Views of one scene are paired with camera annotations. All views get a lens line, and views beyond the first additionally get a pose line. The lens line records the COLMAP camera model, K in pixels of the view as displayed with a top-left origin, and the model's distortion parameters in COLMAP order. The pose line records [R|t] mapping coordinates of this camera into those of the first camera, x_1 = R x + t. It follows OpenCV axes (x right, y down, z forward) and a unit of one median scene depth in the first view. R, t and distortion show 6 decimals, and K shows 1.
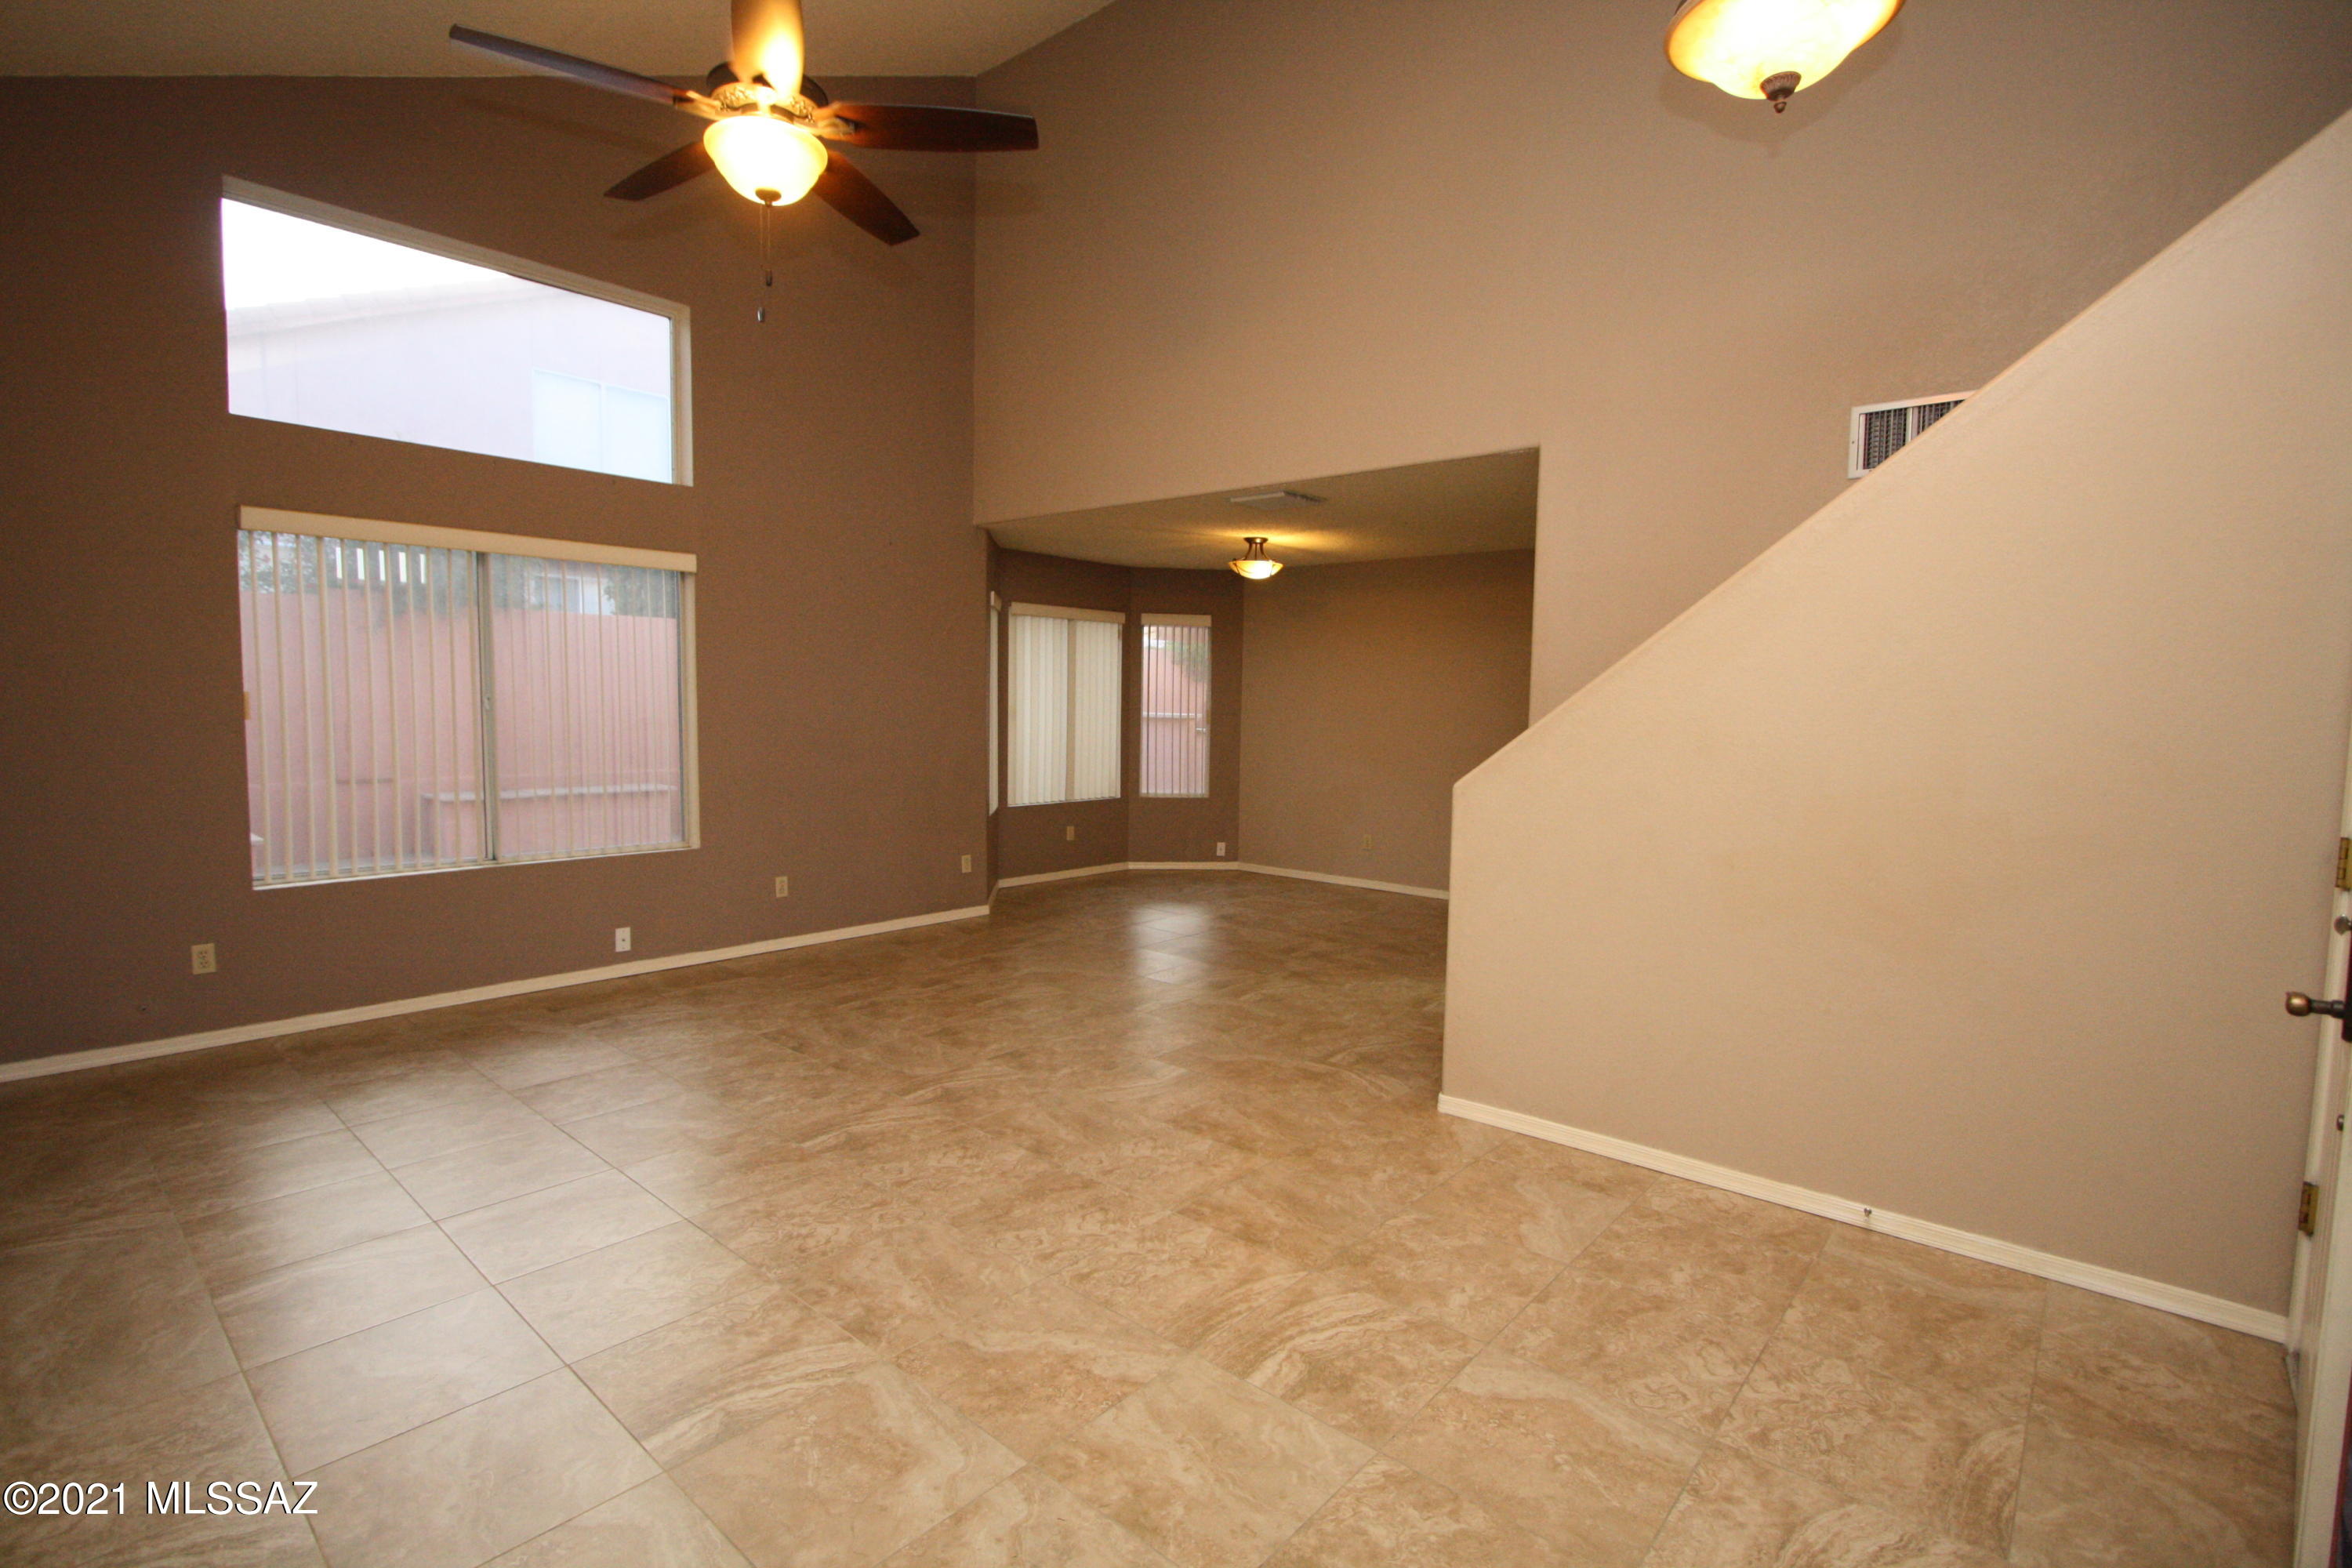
lens RADIAL K [[1093.9, 0, 1168.8], [0, 1093.9, 773.6], [0, 0, 1]] dist [-0.020930, 0.004183]
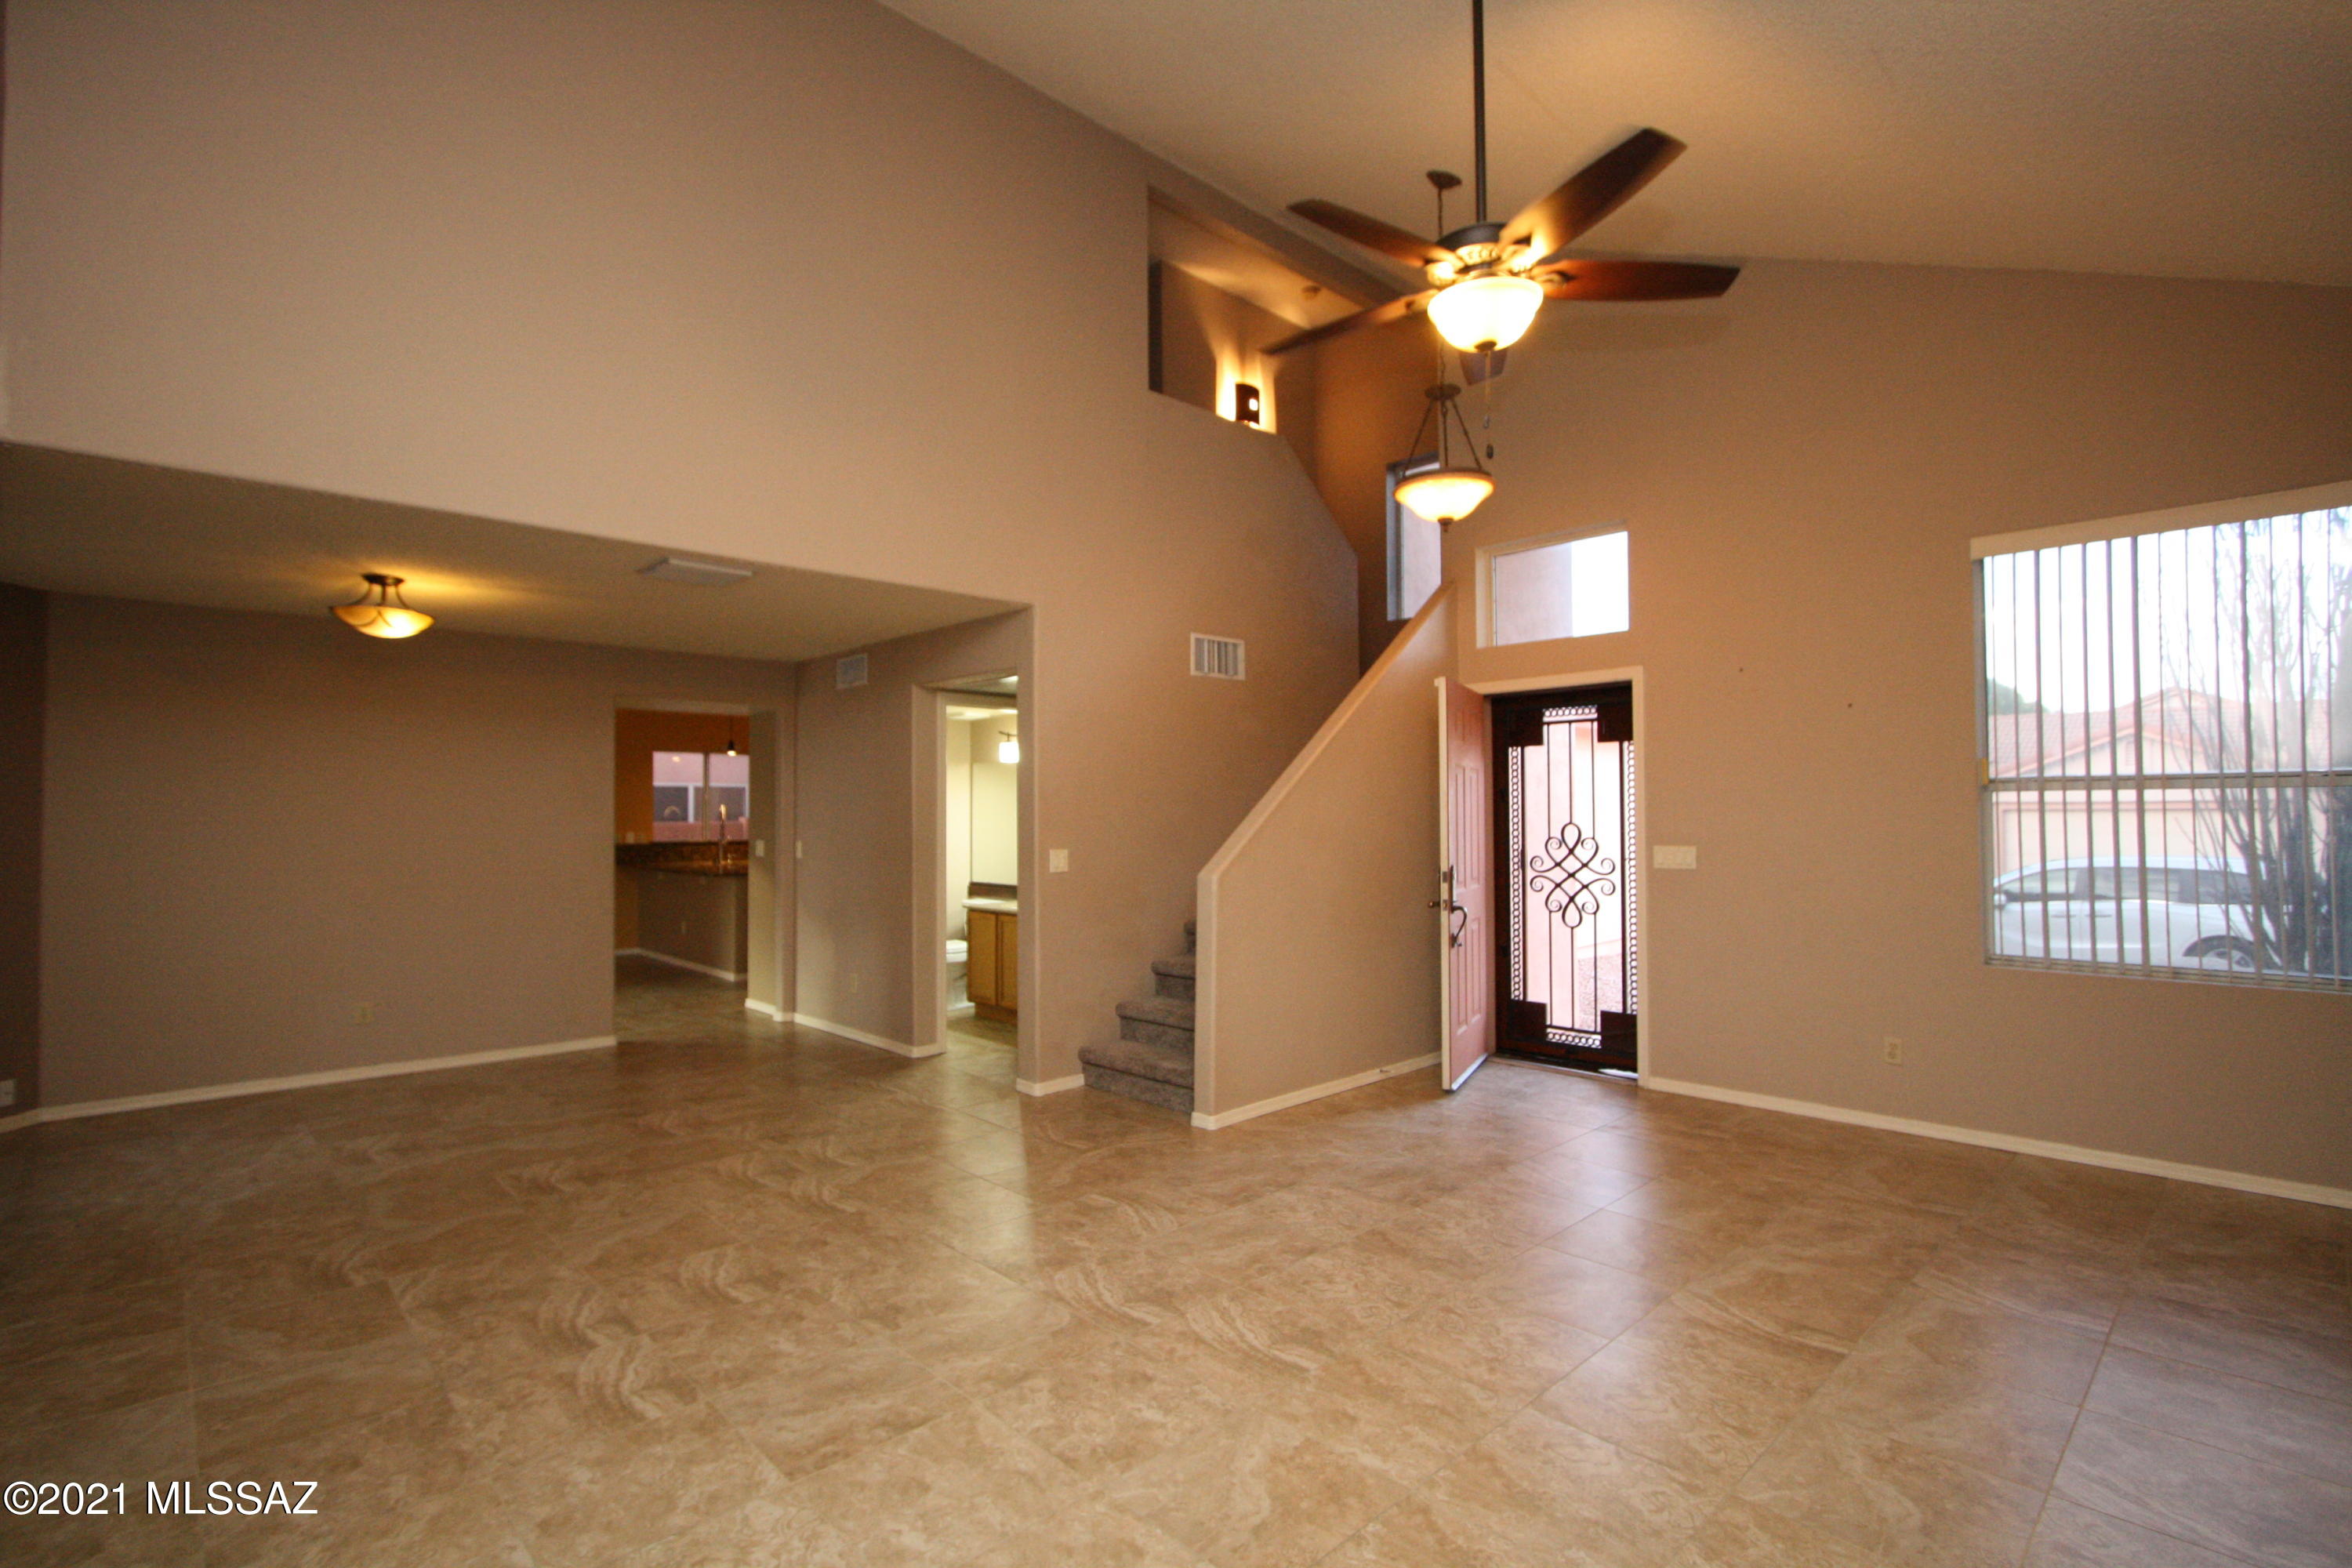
lens RADIAL K [[1093.9, 0, 1174.1], [0, 1093.9, 786.7], [0, 0, 1]] dist [-0.020930, 0.004183]
pose [[0.088119, 0.009302, 0.996067, -0.956168], [0.072061, 0.997277, -0.015689, -0.070789], [-0.993500, 0.073160, 0.087209, 0.826513]]
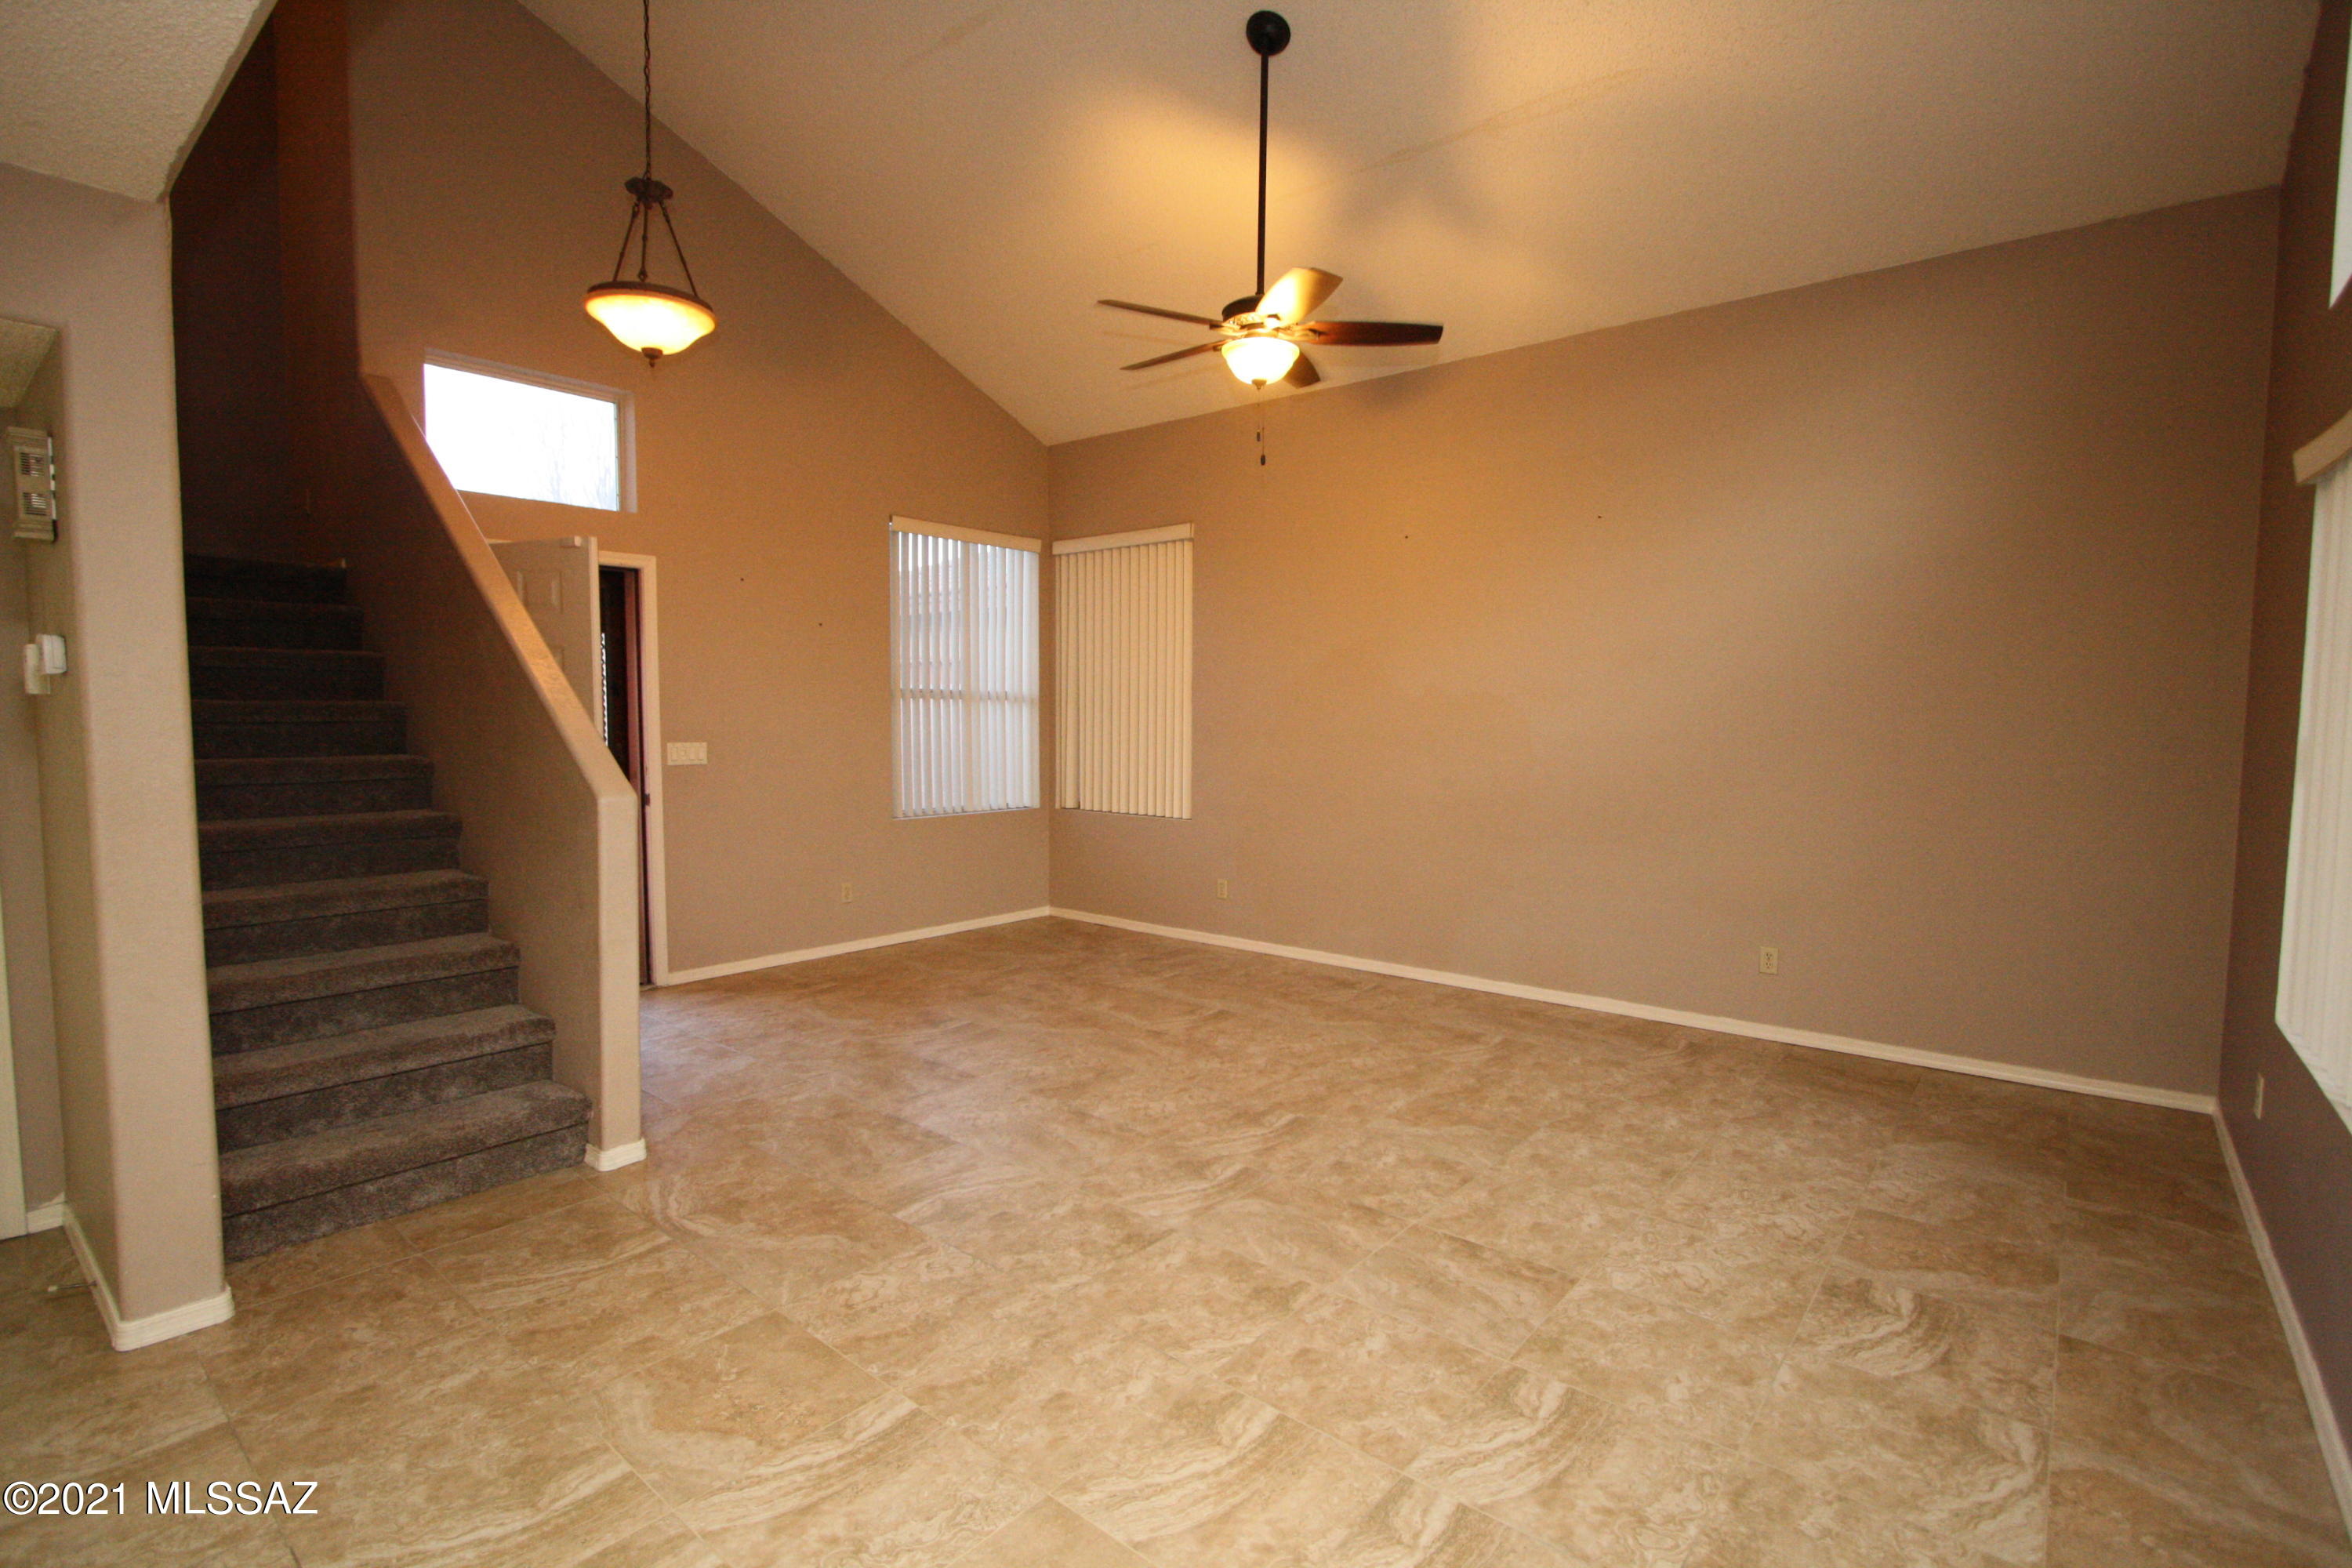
lens RADIAL K [[1093.9, 0, 1171.6], [0, 1093.9, 791.5], [0, 0, 1]] dist [-0.020930, 0.004183]
pose [[-0.999472, -0.020182, -0.025450, -0.145446], [-0.023427, 0.990648, 0.134419, -0.111691], [0.022500, 0.134944, -0.990598, 1.702820]]
